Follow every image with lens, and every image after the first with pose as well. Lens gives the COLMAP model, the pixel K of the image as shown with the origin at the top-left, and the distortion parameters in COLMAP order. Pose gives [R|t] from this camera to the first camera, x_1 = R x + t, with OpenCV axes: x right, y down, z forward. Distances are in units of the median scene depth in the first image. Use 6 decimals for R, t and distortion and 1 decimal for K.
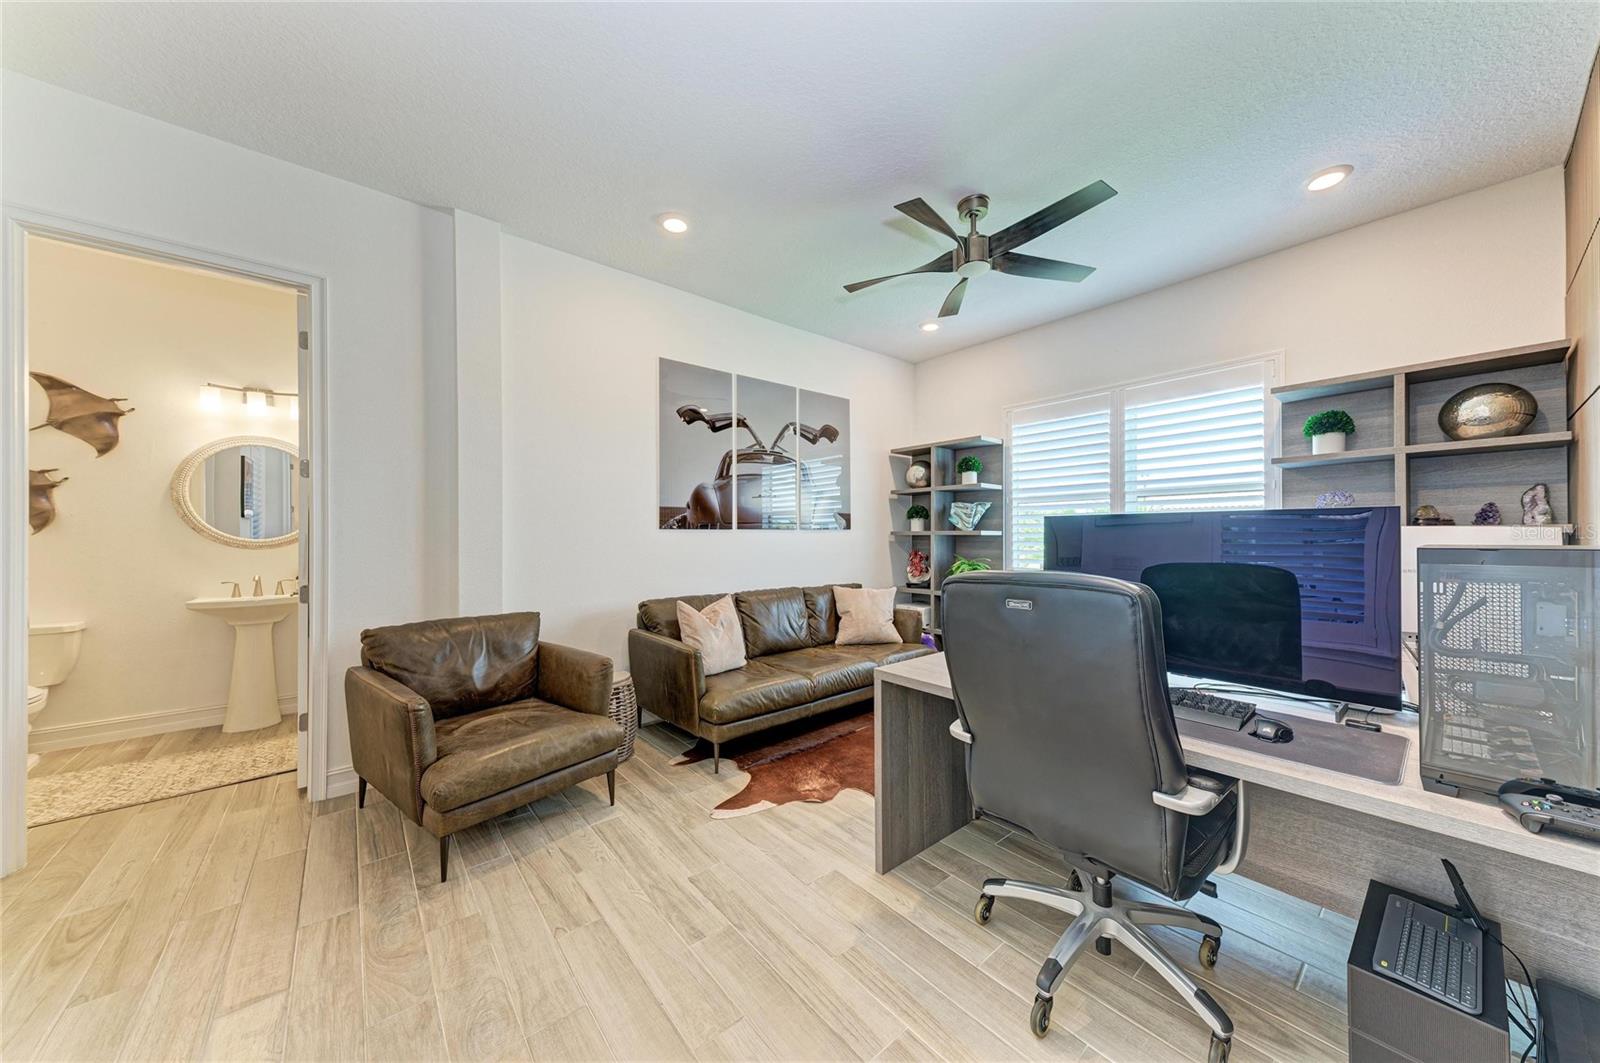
lens RADIAL K [[535.0, 0, 791.8], [0, 535.0, 534.6], [0, 0, 1]] dist [0.058310, -0.016918]
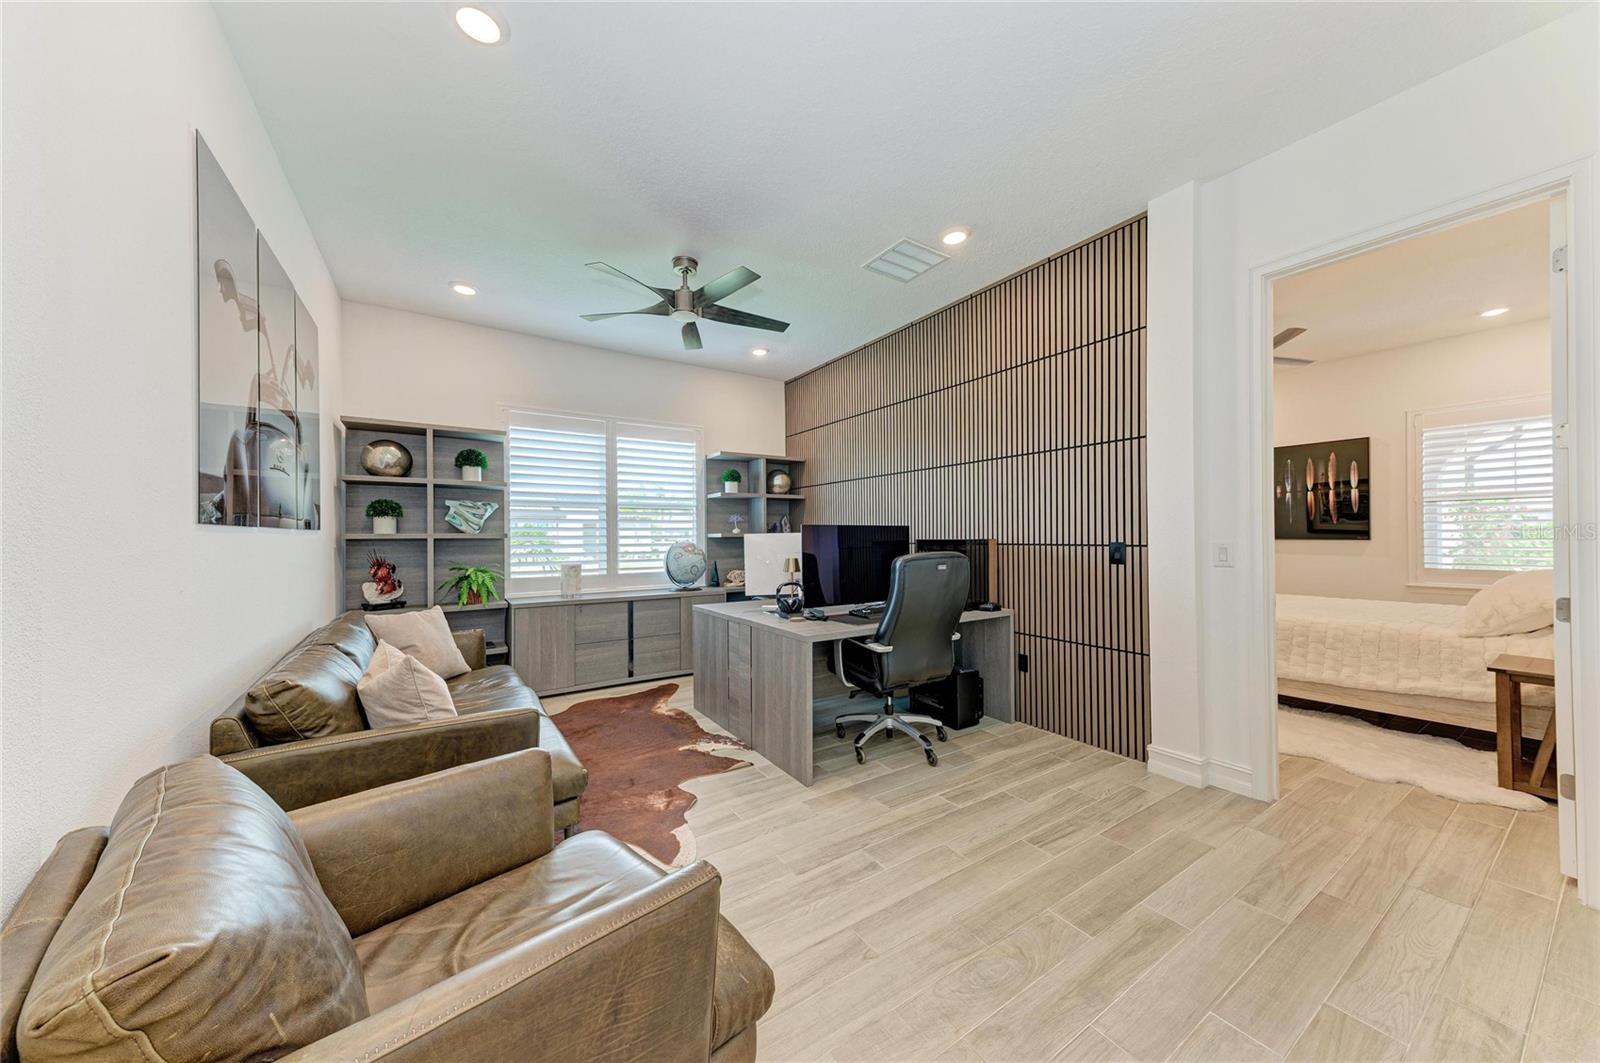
lens RADIAL K [[547.8, 0, 793.5], [0, 547.8, 535.4], [0, 0, 1]] dist [0.022536, -0.004183]
pose [[0.116295, 0.004920, 0.993203, -0.617506], [0.005247, 0.999971, -0.005568, 0.004315], [-0.993201, 0.005859, 0.116266, 0.455163]]
